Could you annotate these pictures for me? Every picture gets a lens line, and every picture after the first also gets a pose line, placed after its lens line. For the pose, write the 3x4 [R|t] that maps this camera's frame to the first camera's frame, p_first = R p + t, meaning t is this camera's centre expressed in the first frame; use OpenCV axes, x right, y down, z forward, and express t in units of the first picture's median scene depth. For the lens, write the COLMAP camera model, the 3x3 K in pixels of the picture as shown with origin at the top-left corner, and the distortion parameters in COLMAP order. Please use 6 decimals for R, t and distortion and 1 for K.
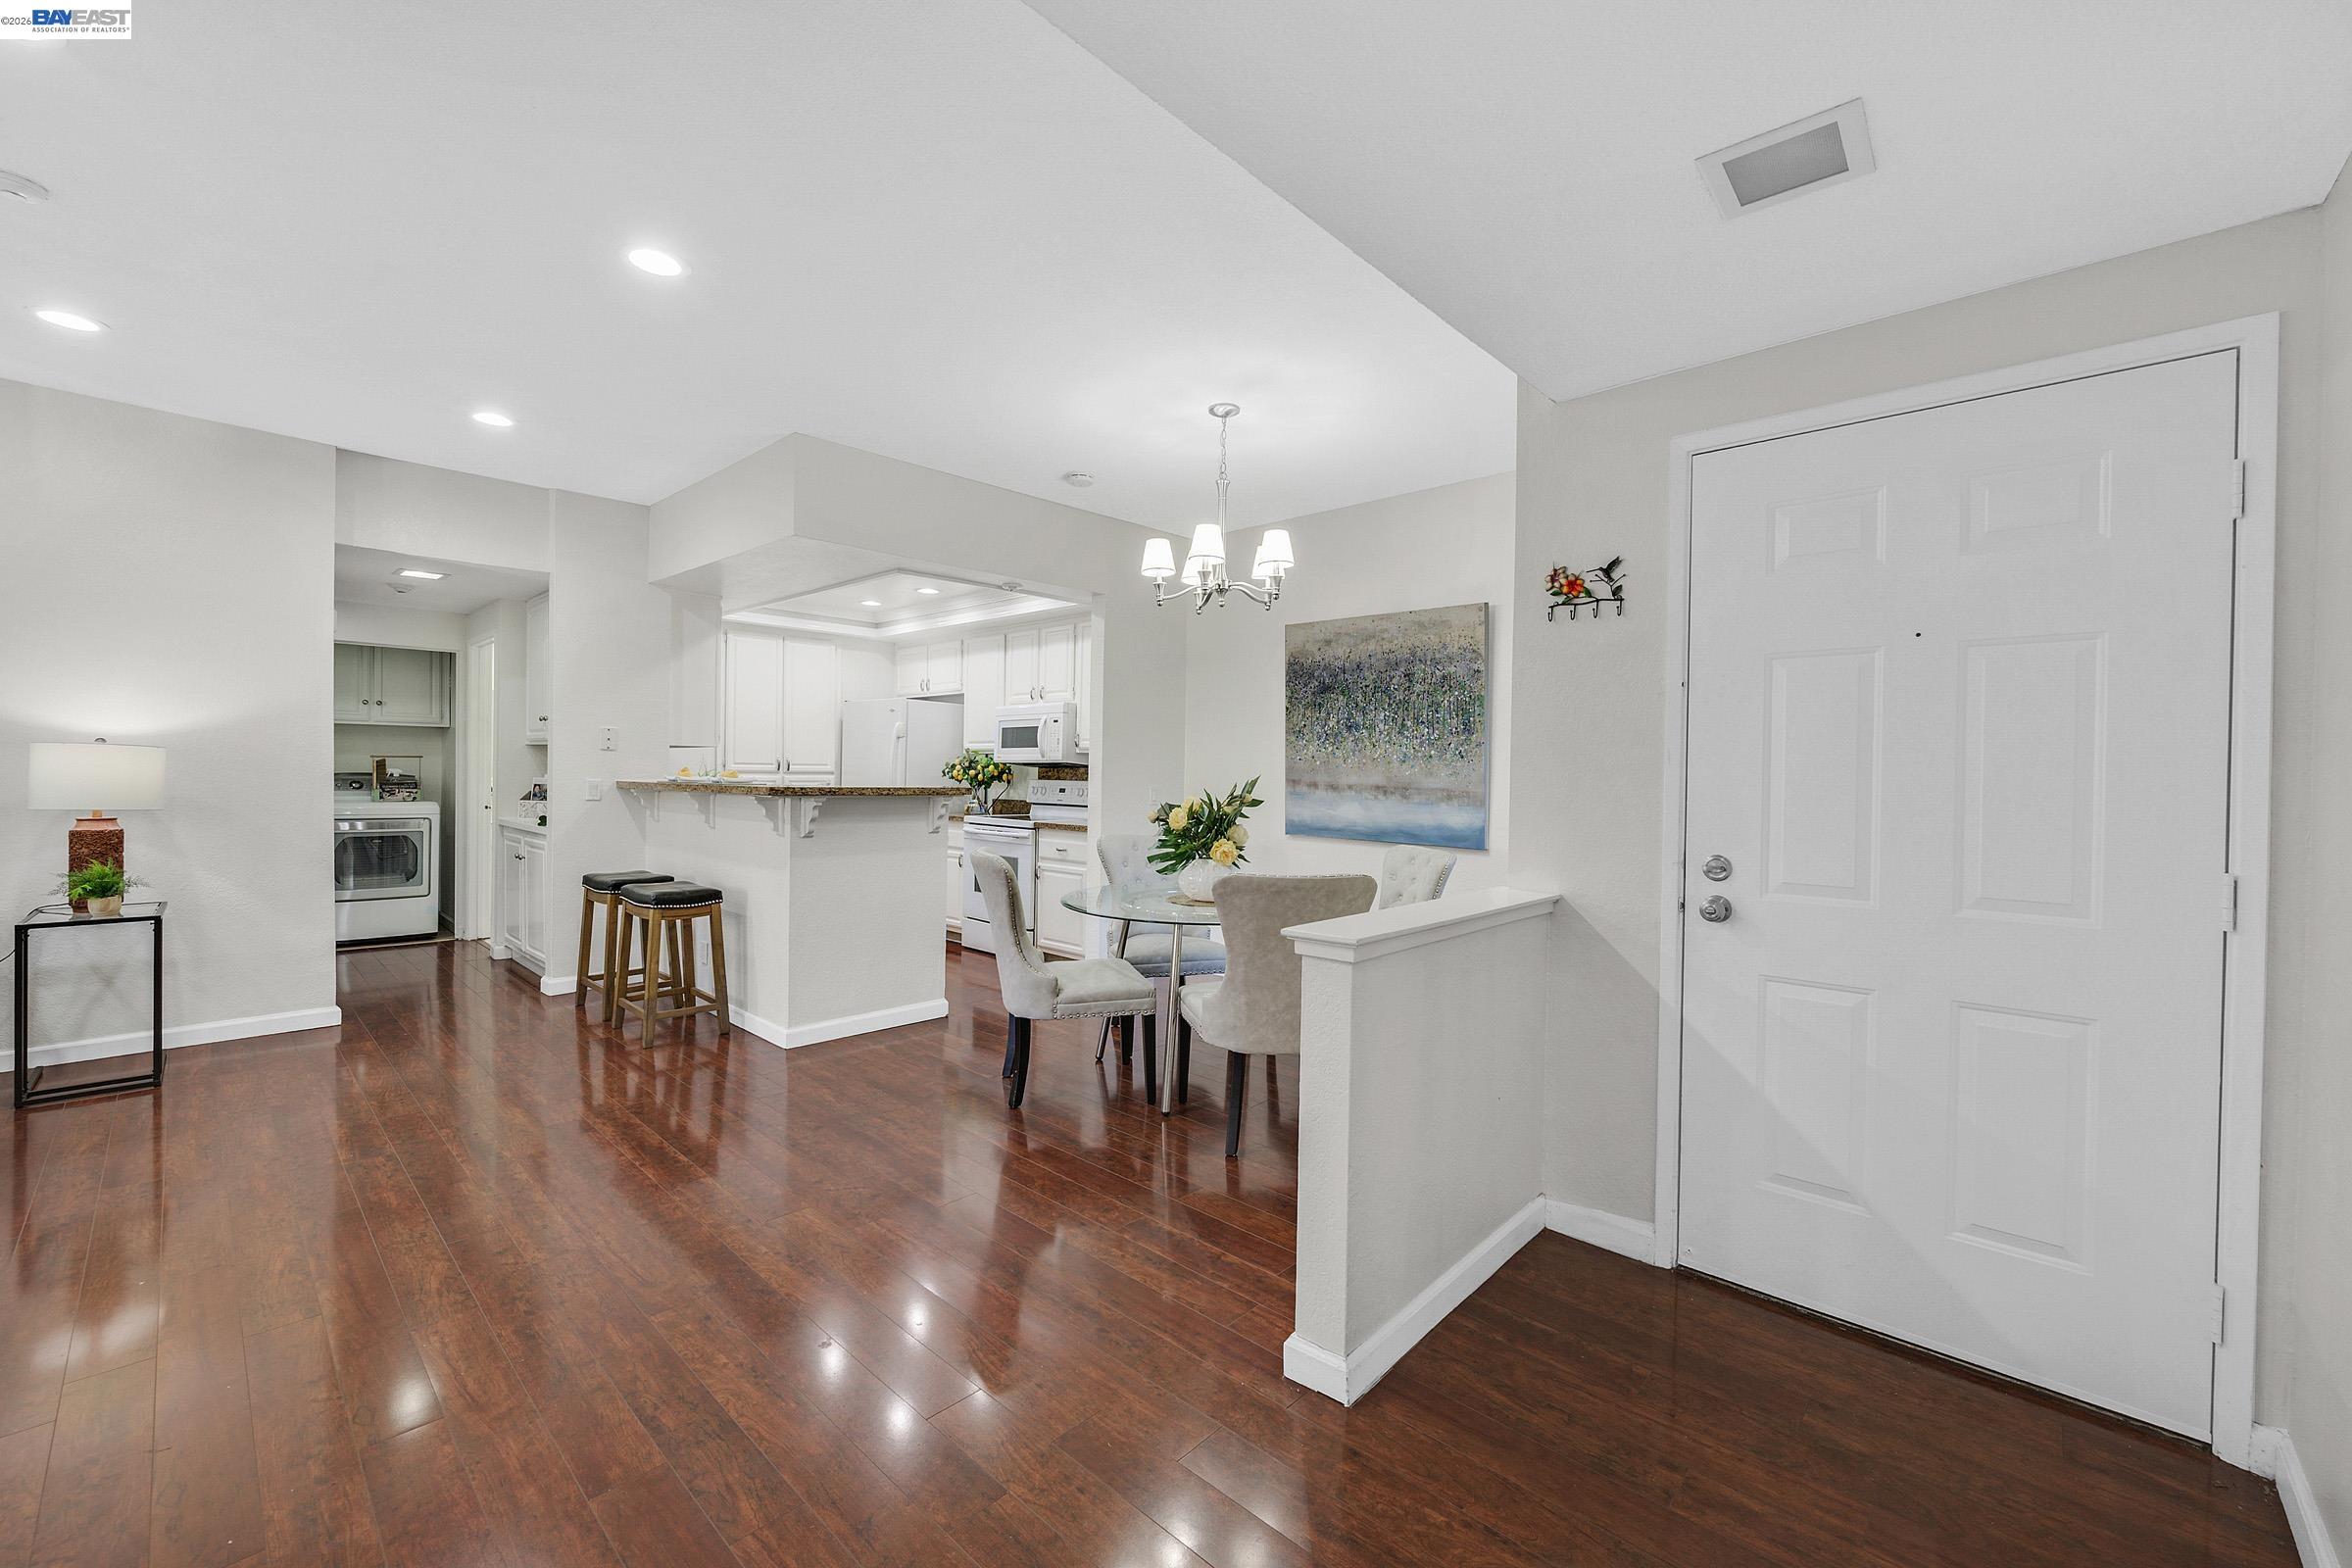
lens RADIAL K [[933.5, 0, 1181.0], [0, 933.5, 779.1], [0, 0, 1]] dist [-0.007945, 0.000460]
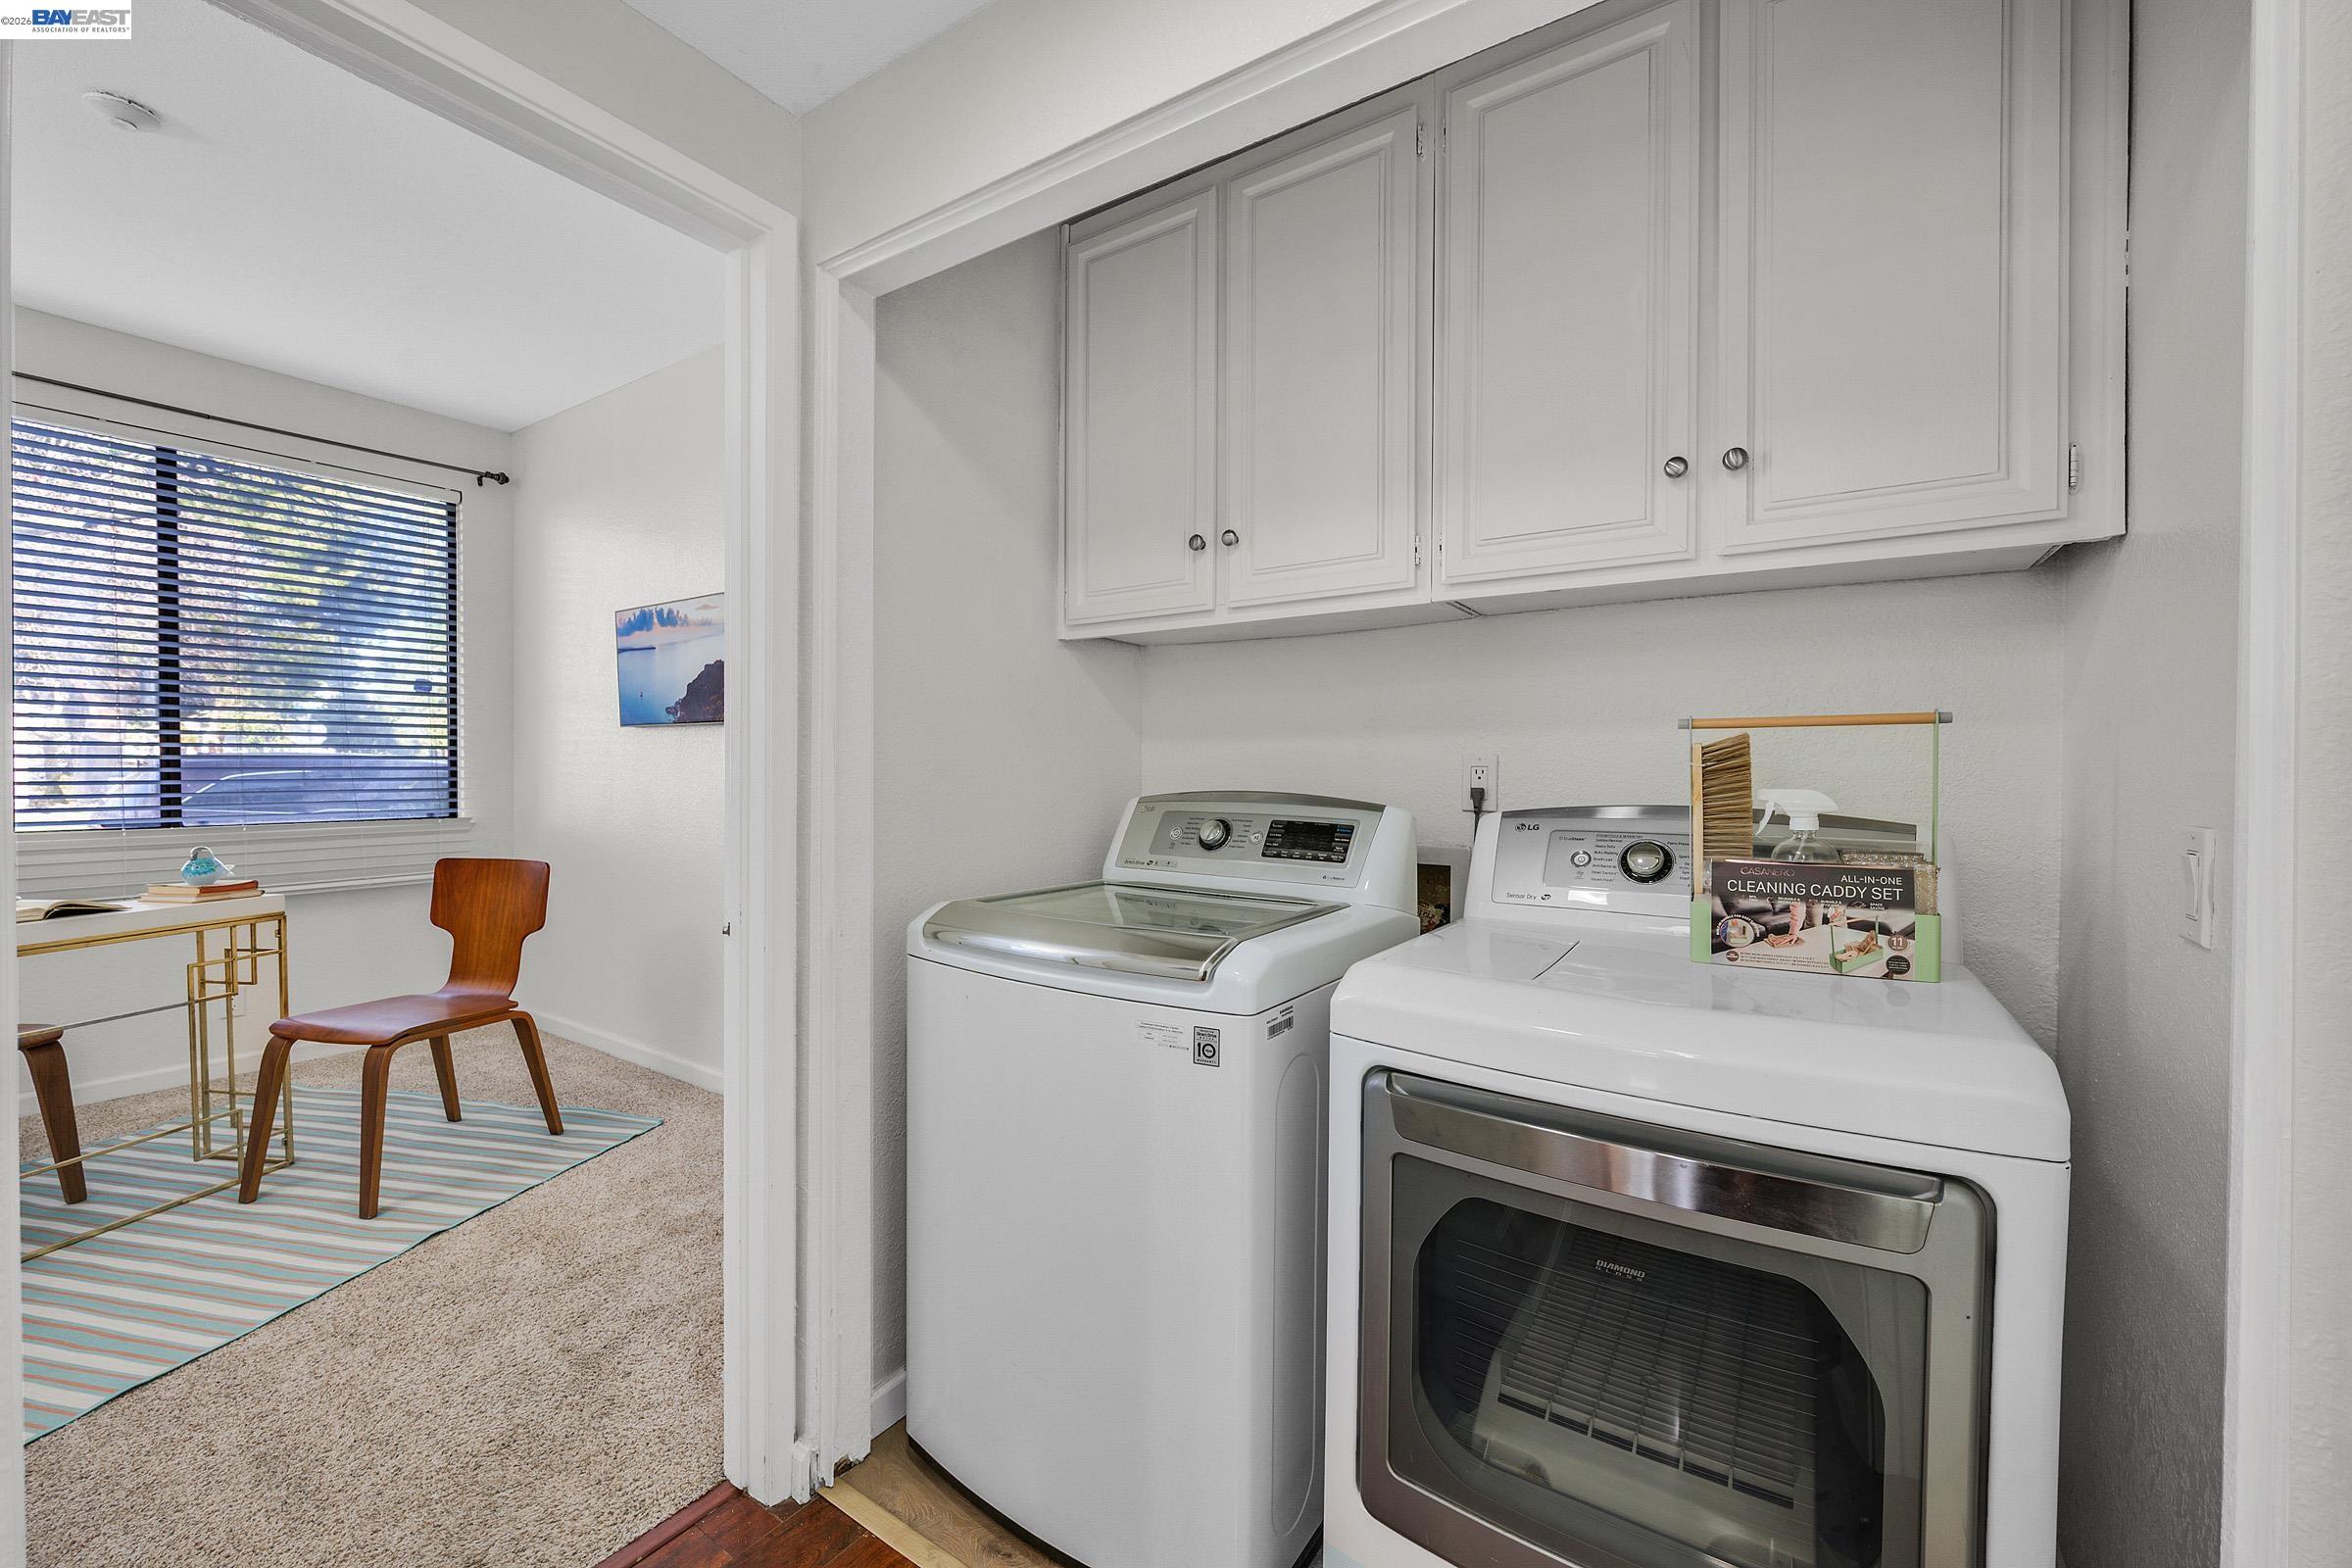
lens RADIAL K [[933.5, 0, 1181.0], [0, 933.5, 779.1], [0, 0, 1]] dist [-0.007945, 0.000460]
pose [[0.157919, -0.005129, -0.987439, -0.850227], [-0.013399, 0.999883, -0.007336, -0.012244], [0.987361, 0.014390, 0.157832, 1.056194]]
